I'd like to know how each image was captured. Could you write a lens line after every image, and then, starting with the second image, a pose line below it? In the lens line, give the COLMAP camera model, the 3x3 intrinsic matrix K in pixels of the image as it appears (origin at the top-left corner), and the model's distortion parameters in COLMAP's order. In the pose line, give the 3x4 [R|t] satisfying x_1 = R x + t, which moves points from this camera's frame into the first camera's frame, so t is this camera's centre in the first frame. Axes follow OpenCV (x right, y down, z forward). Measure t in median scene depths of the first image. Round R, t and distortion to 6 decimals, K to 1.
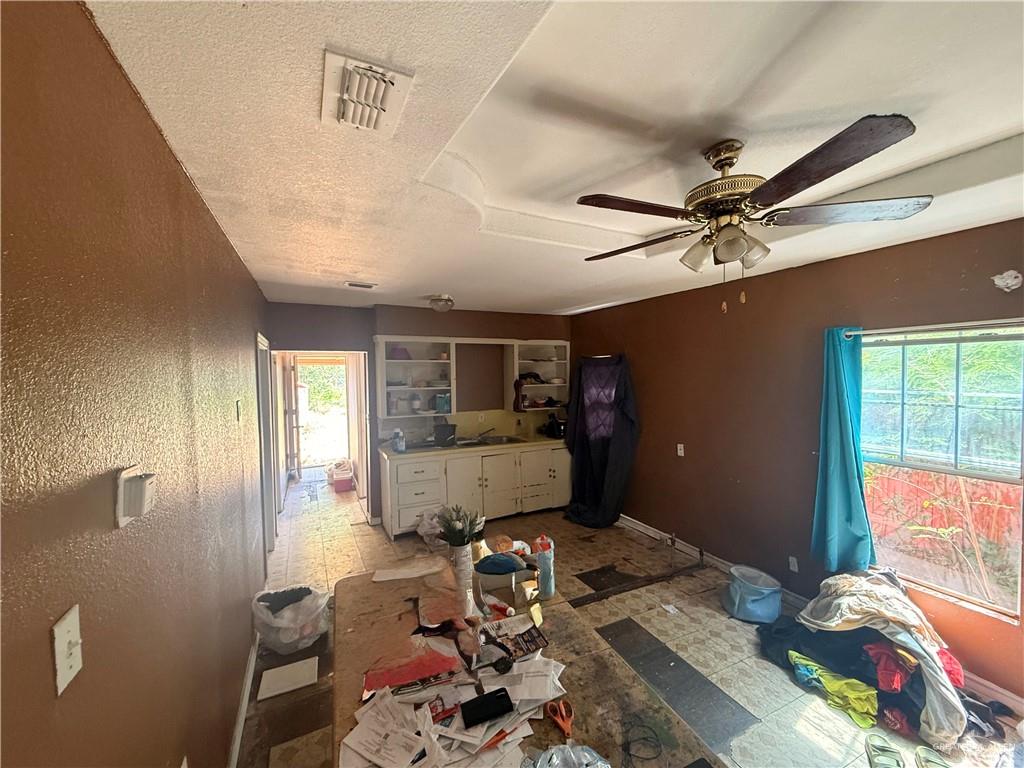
lens RADIAL K [[413.2, 0, 512.7], [0, 413.2, 385.3], [0, 0, 1]] dist [-0.000150, -0.000034]
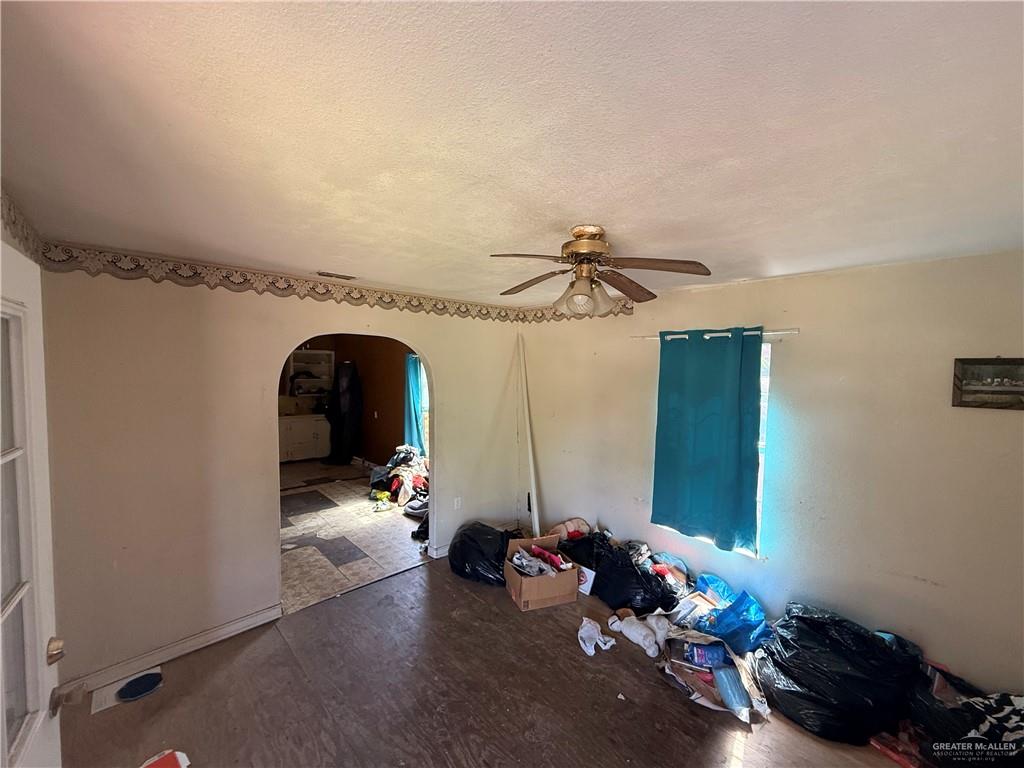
lens RADIAL K [[413.2, 0, 511.1], [0, 413.2, 375.0], [0, 0, 1]] dist [-0.000150, -0.000034]
pose [[0.958525, 0.011883, 0.284761, 0.350535], [-0.001453, 0.999321, -0.036812, 0.040095], [-0.285005, 0.034871, 0.957891, -0.702157]]
